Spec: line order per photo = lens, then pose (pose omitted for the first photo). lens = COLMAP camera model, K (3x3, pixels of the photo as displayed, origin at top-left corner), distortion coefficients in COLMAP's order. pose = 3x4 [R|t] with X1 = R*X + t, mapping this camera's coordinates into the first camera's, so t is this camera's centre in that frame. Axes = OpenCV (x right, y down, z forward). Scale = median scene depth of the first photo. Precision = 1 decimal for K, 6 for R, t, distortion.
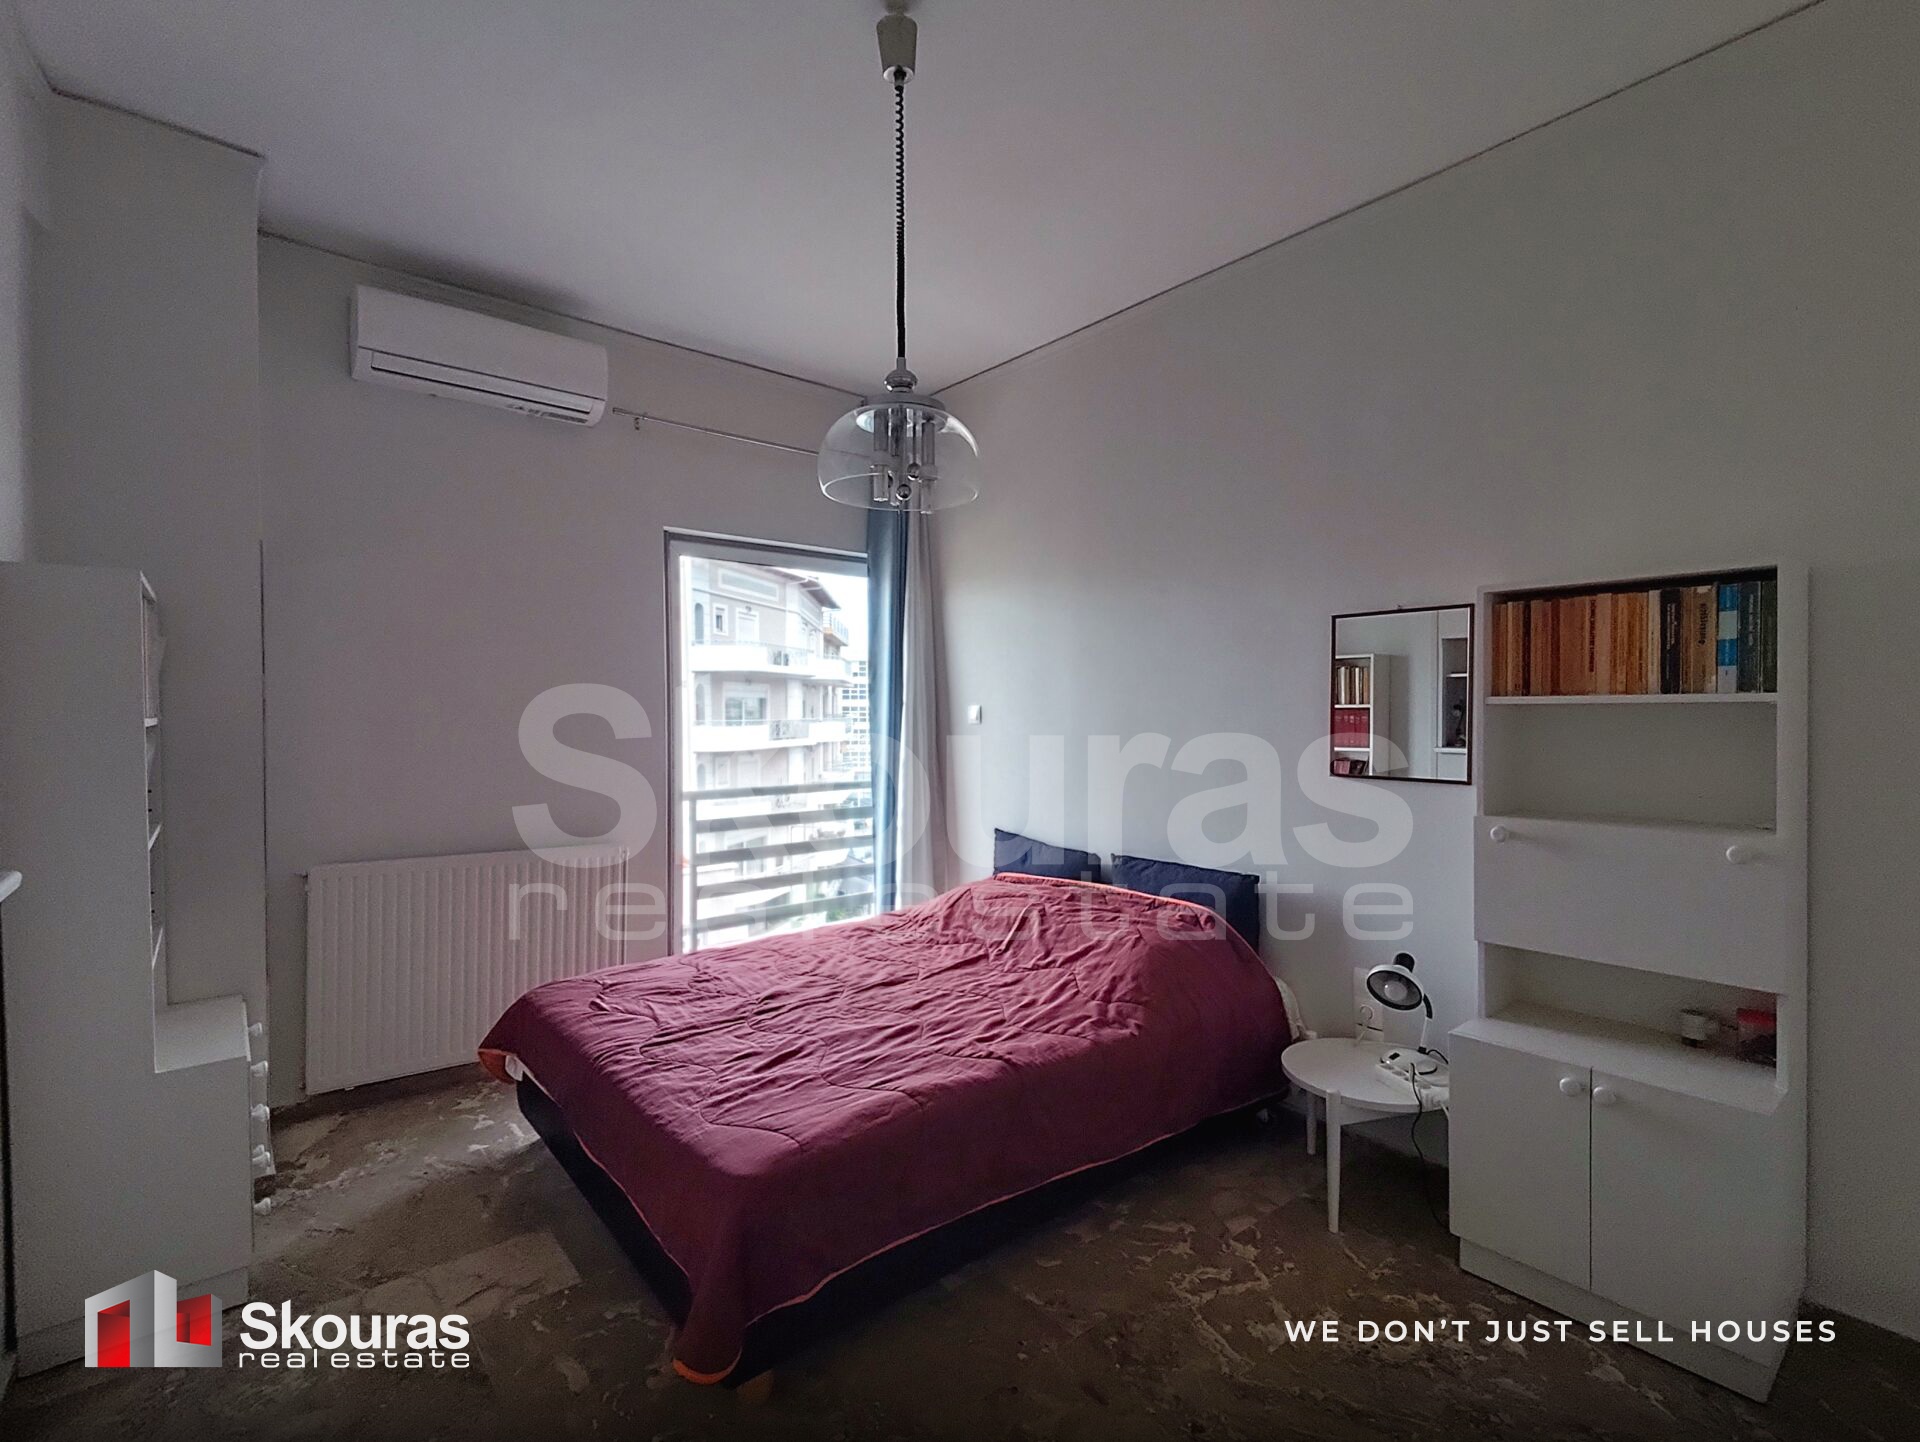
lens RADIAL K [[895.7, 0, 971.8], [0, 895.7, 724.9], [0, 0, 1]] dist [0.037180, -0.025477]
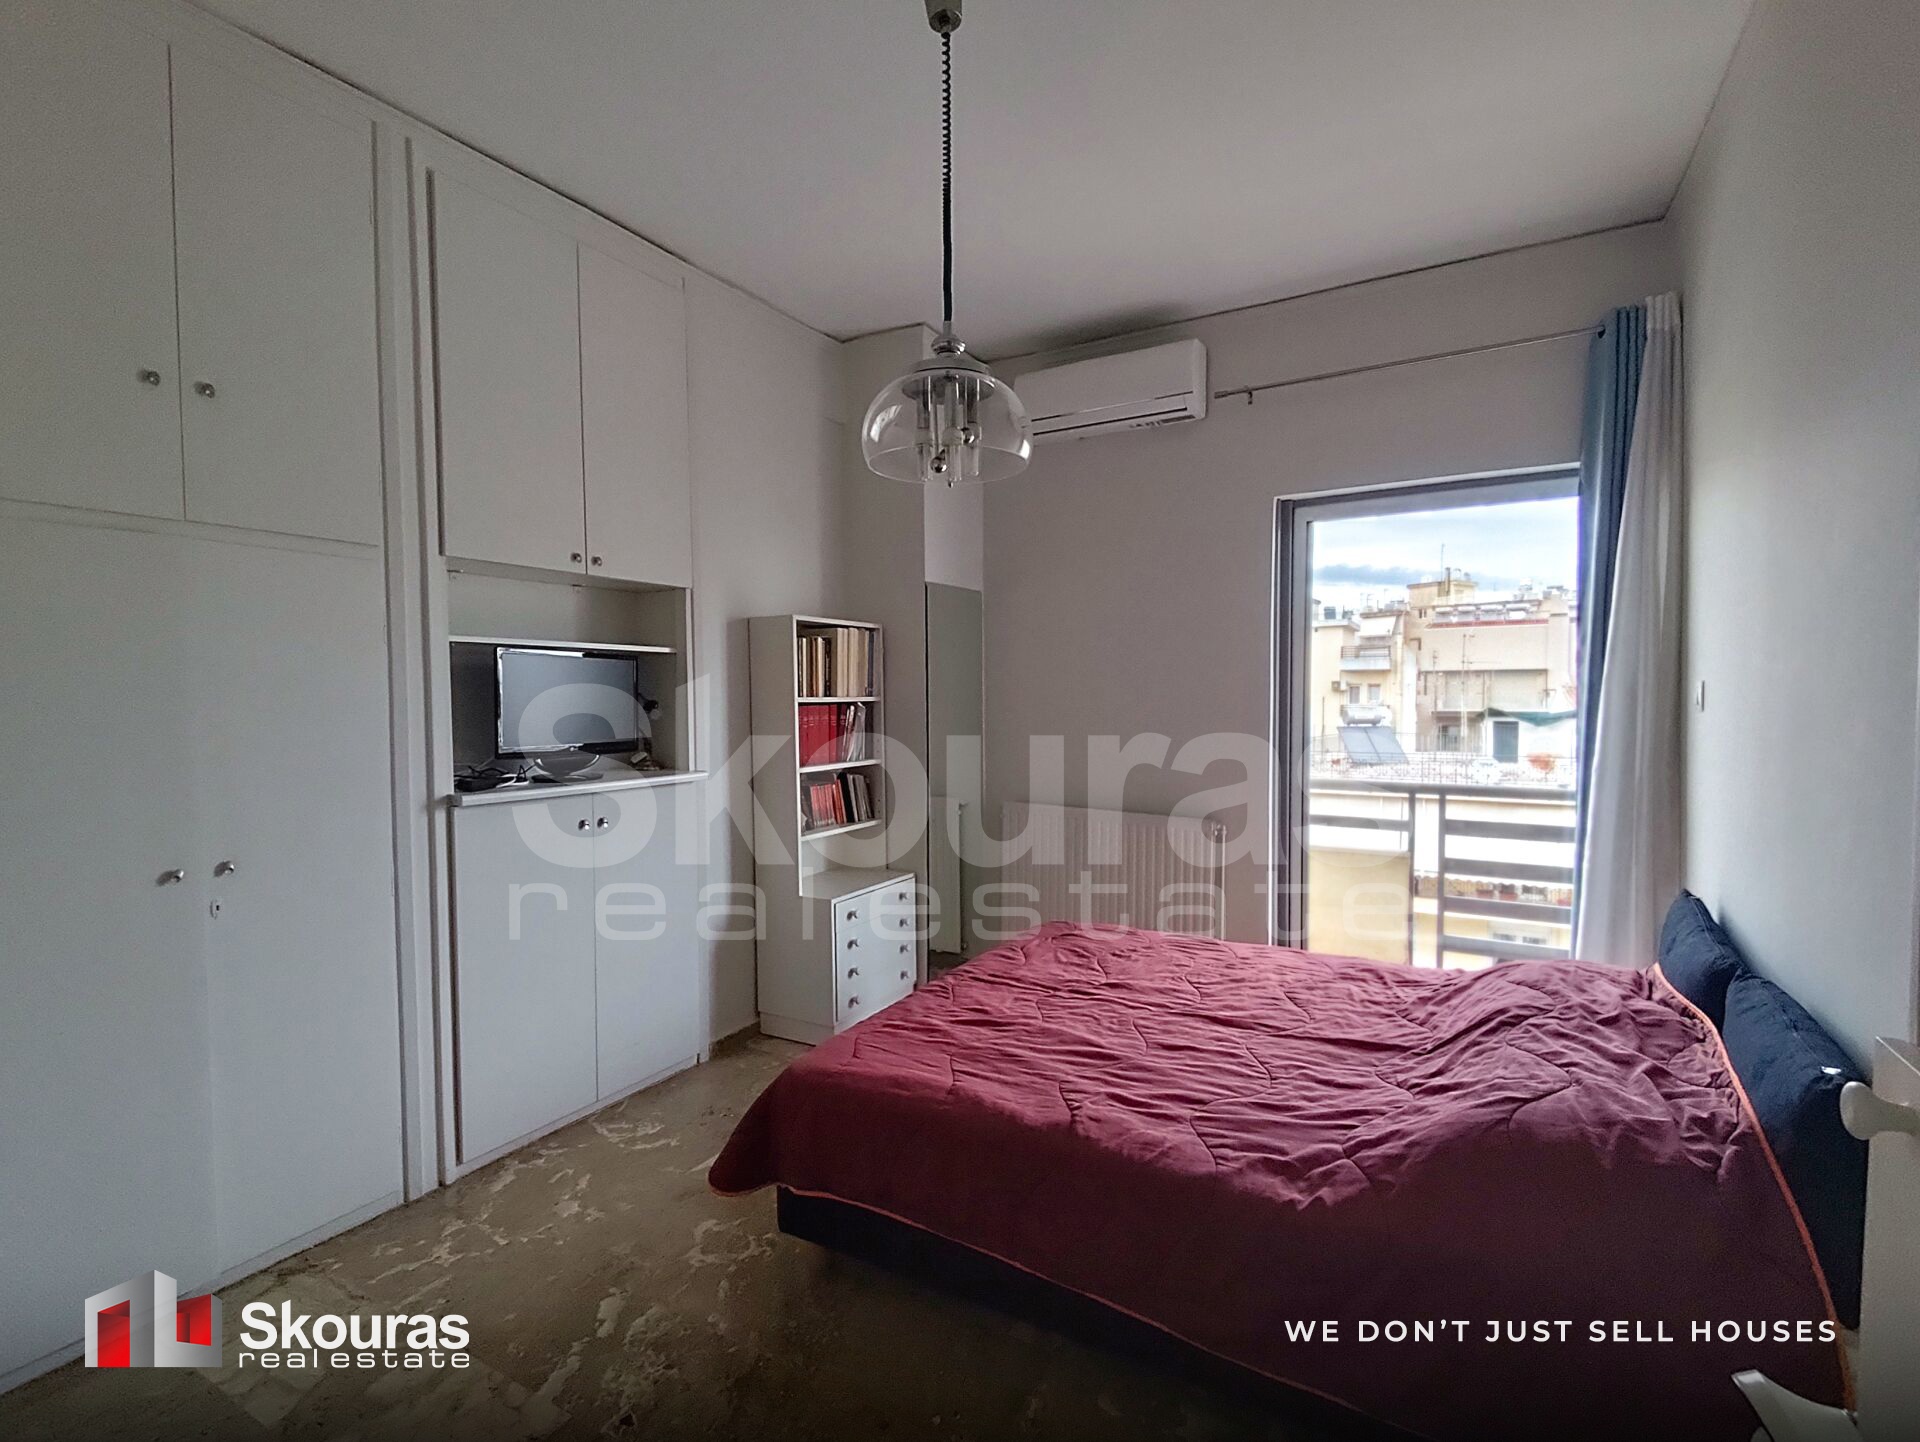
lens RADIAL K [[895.7, 0, 971.8], [0, 895.7, 724.9], [0, 0, 1]] dist [0.037180, -0.025477]
pose [[0.336171, 0.036787, -0.941082, 0.658972], [-0.013843, 0.999322, 0.034119, -0.011993], [0.941699, 0.001558, 0.336452, 0.547949]]
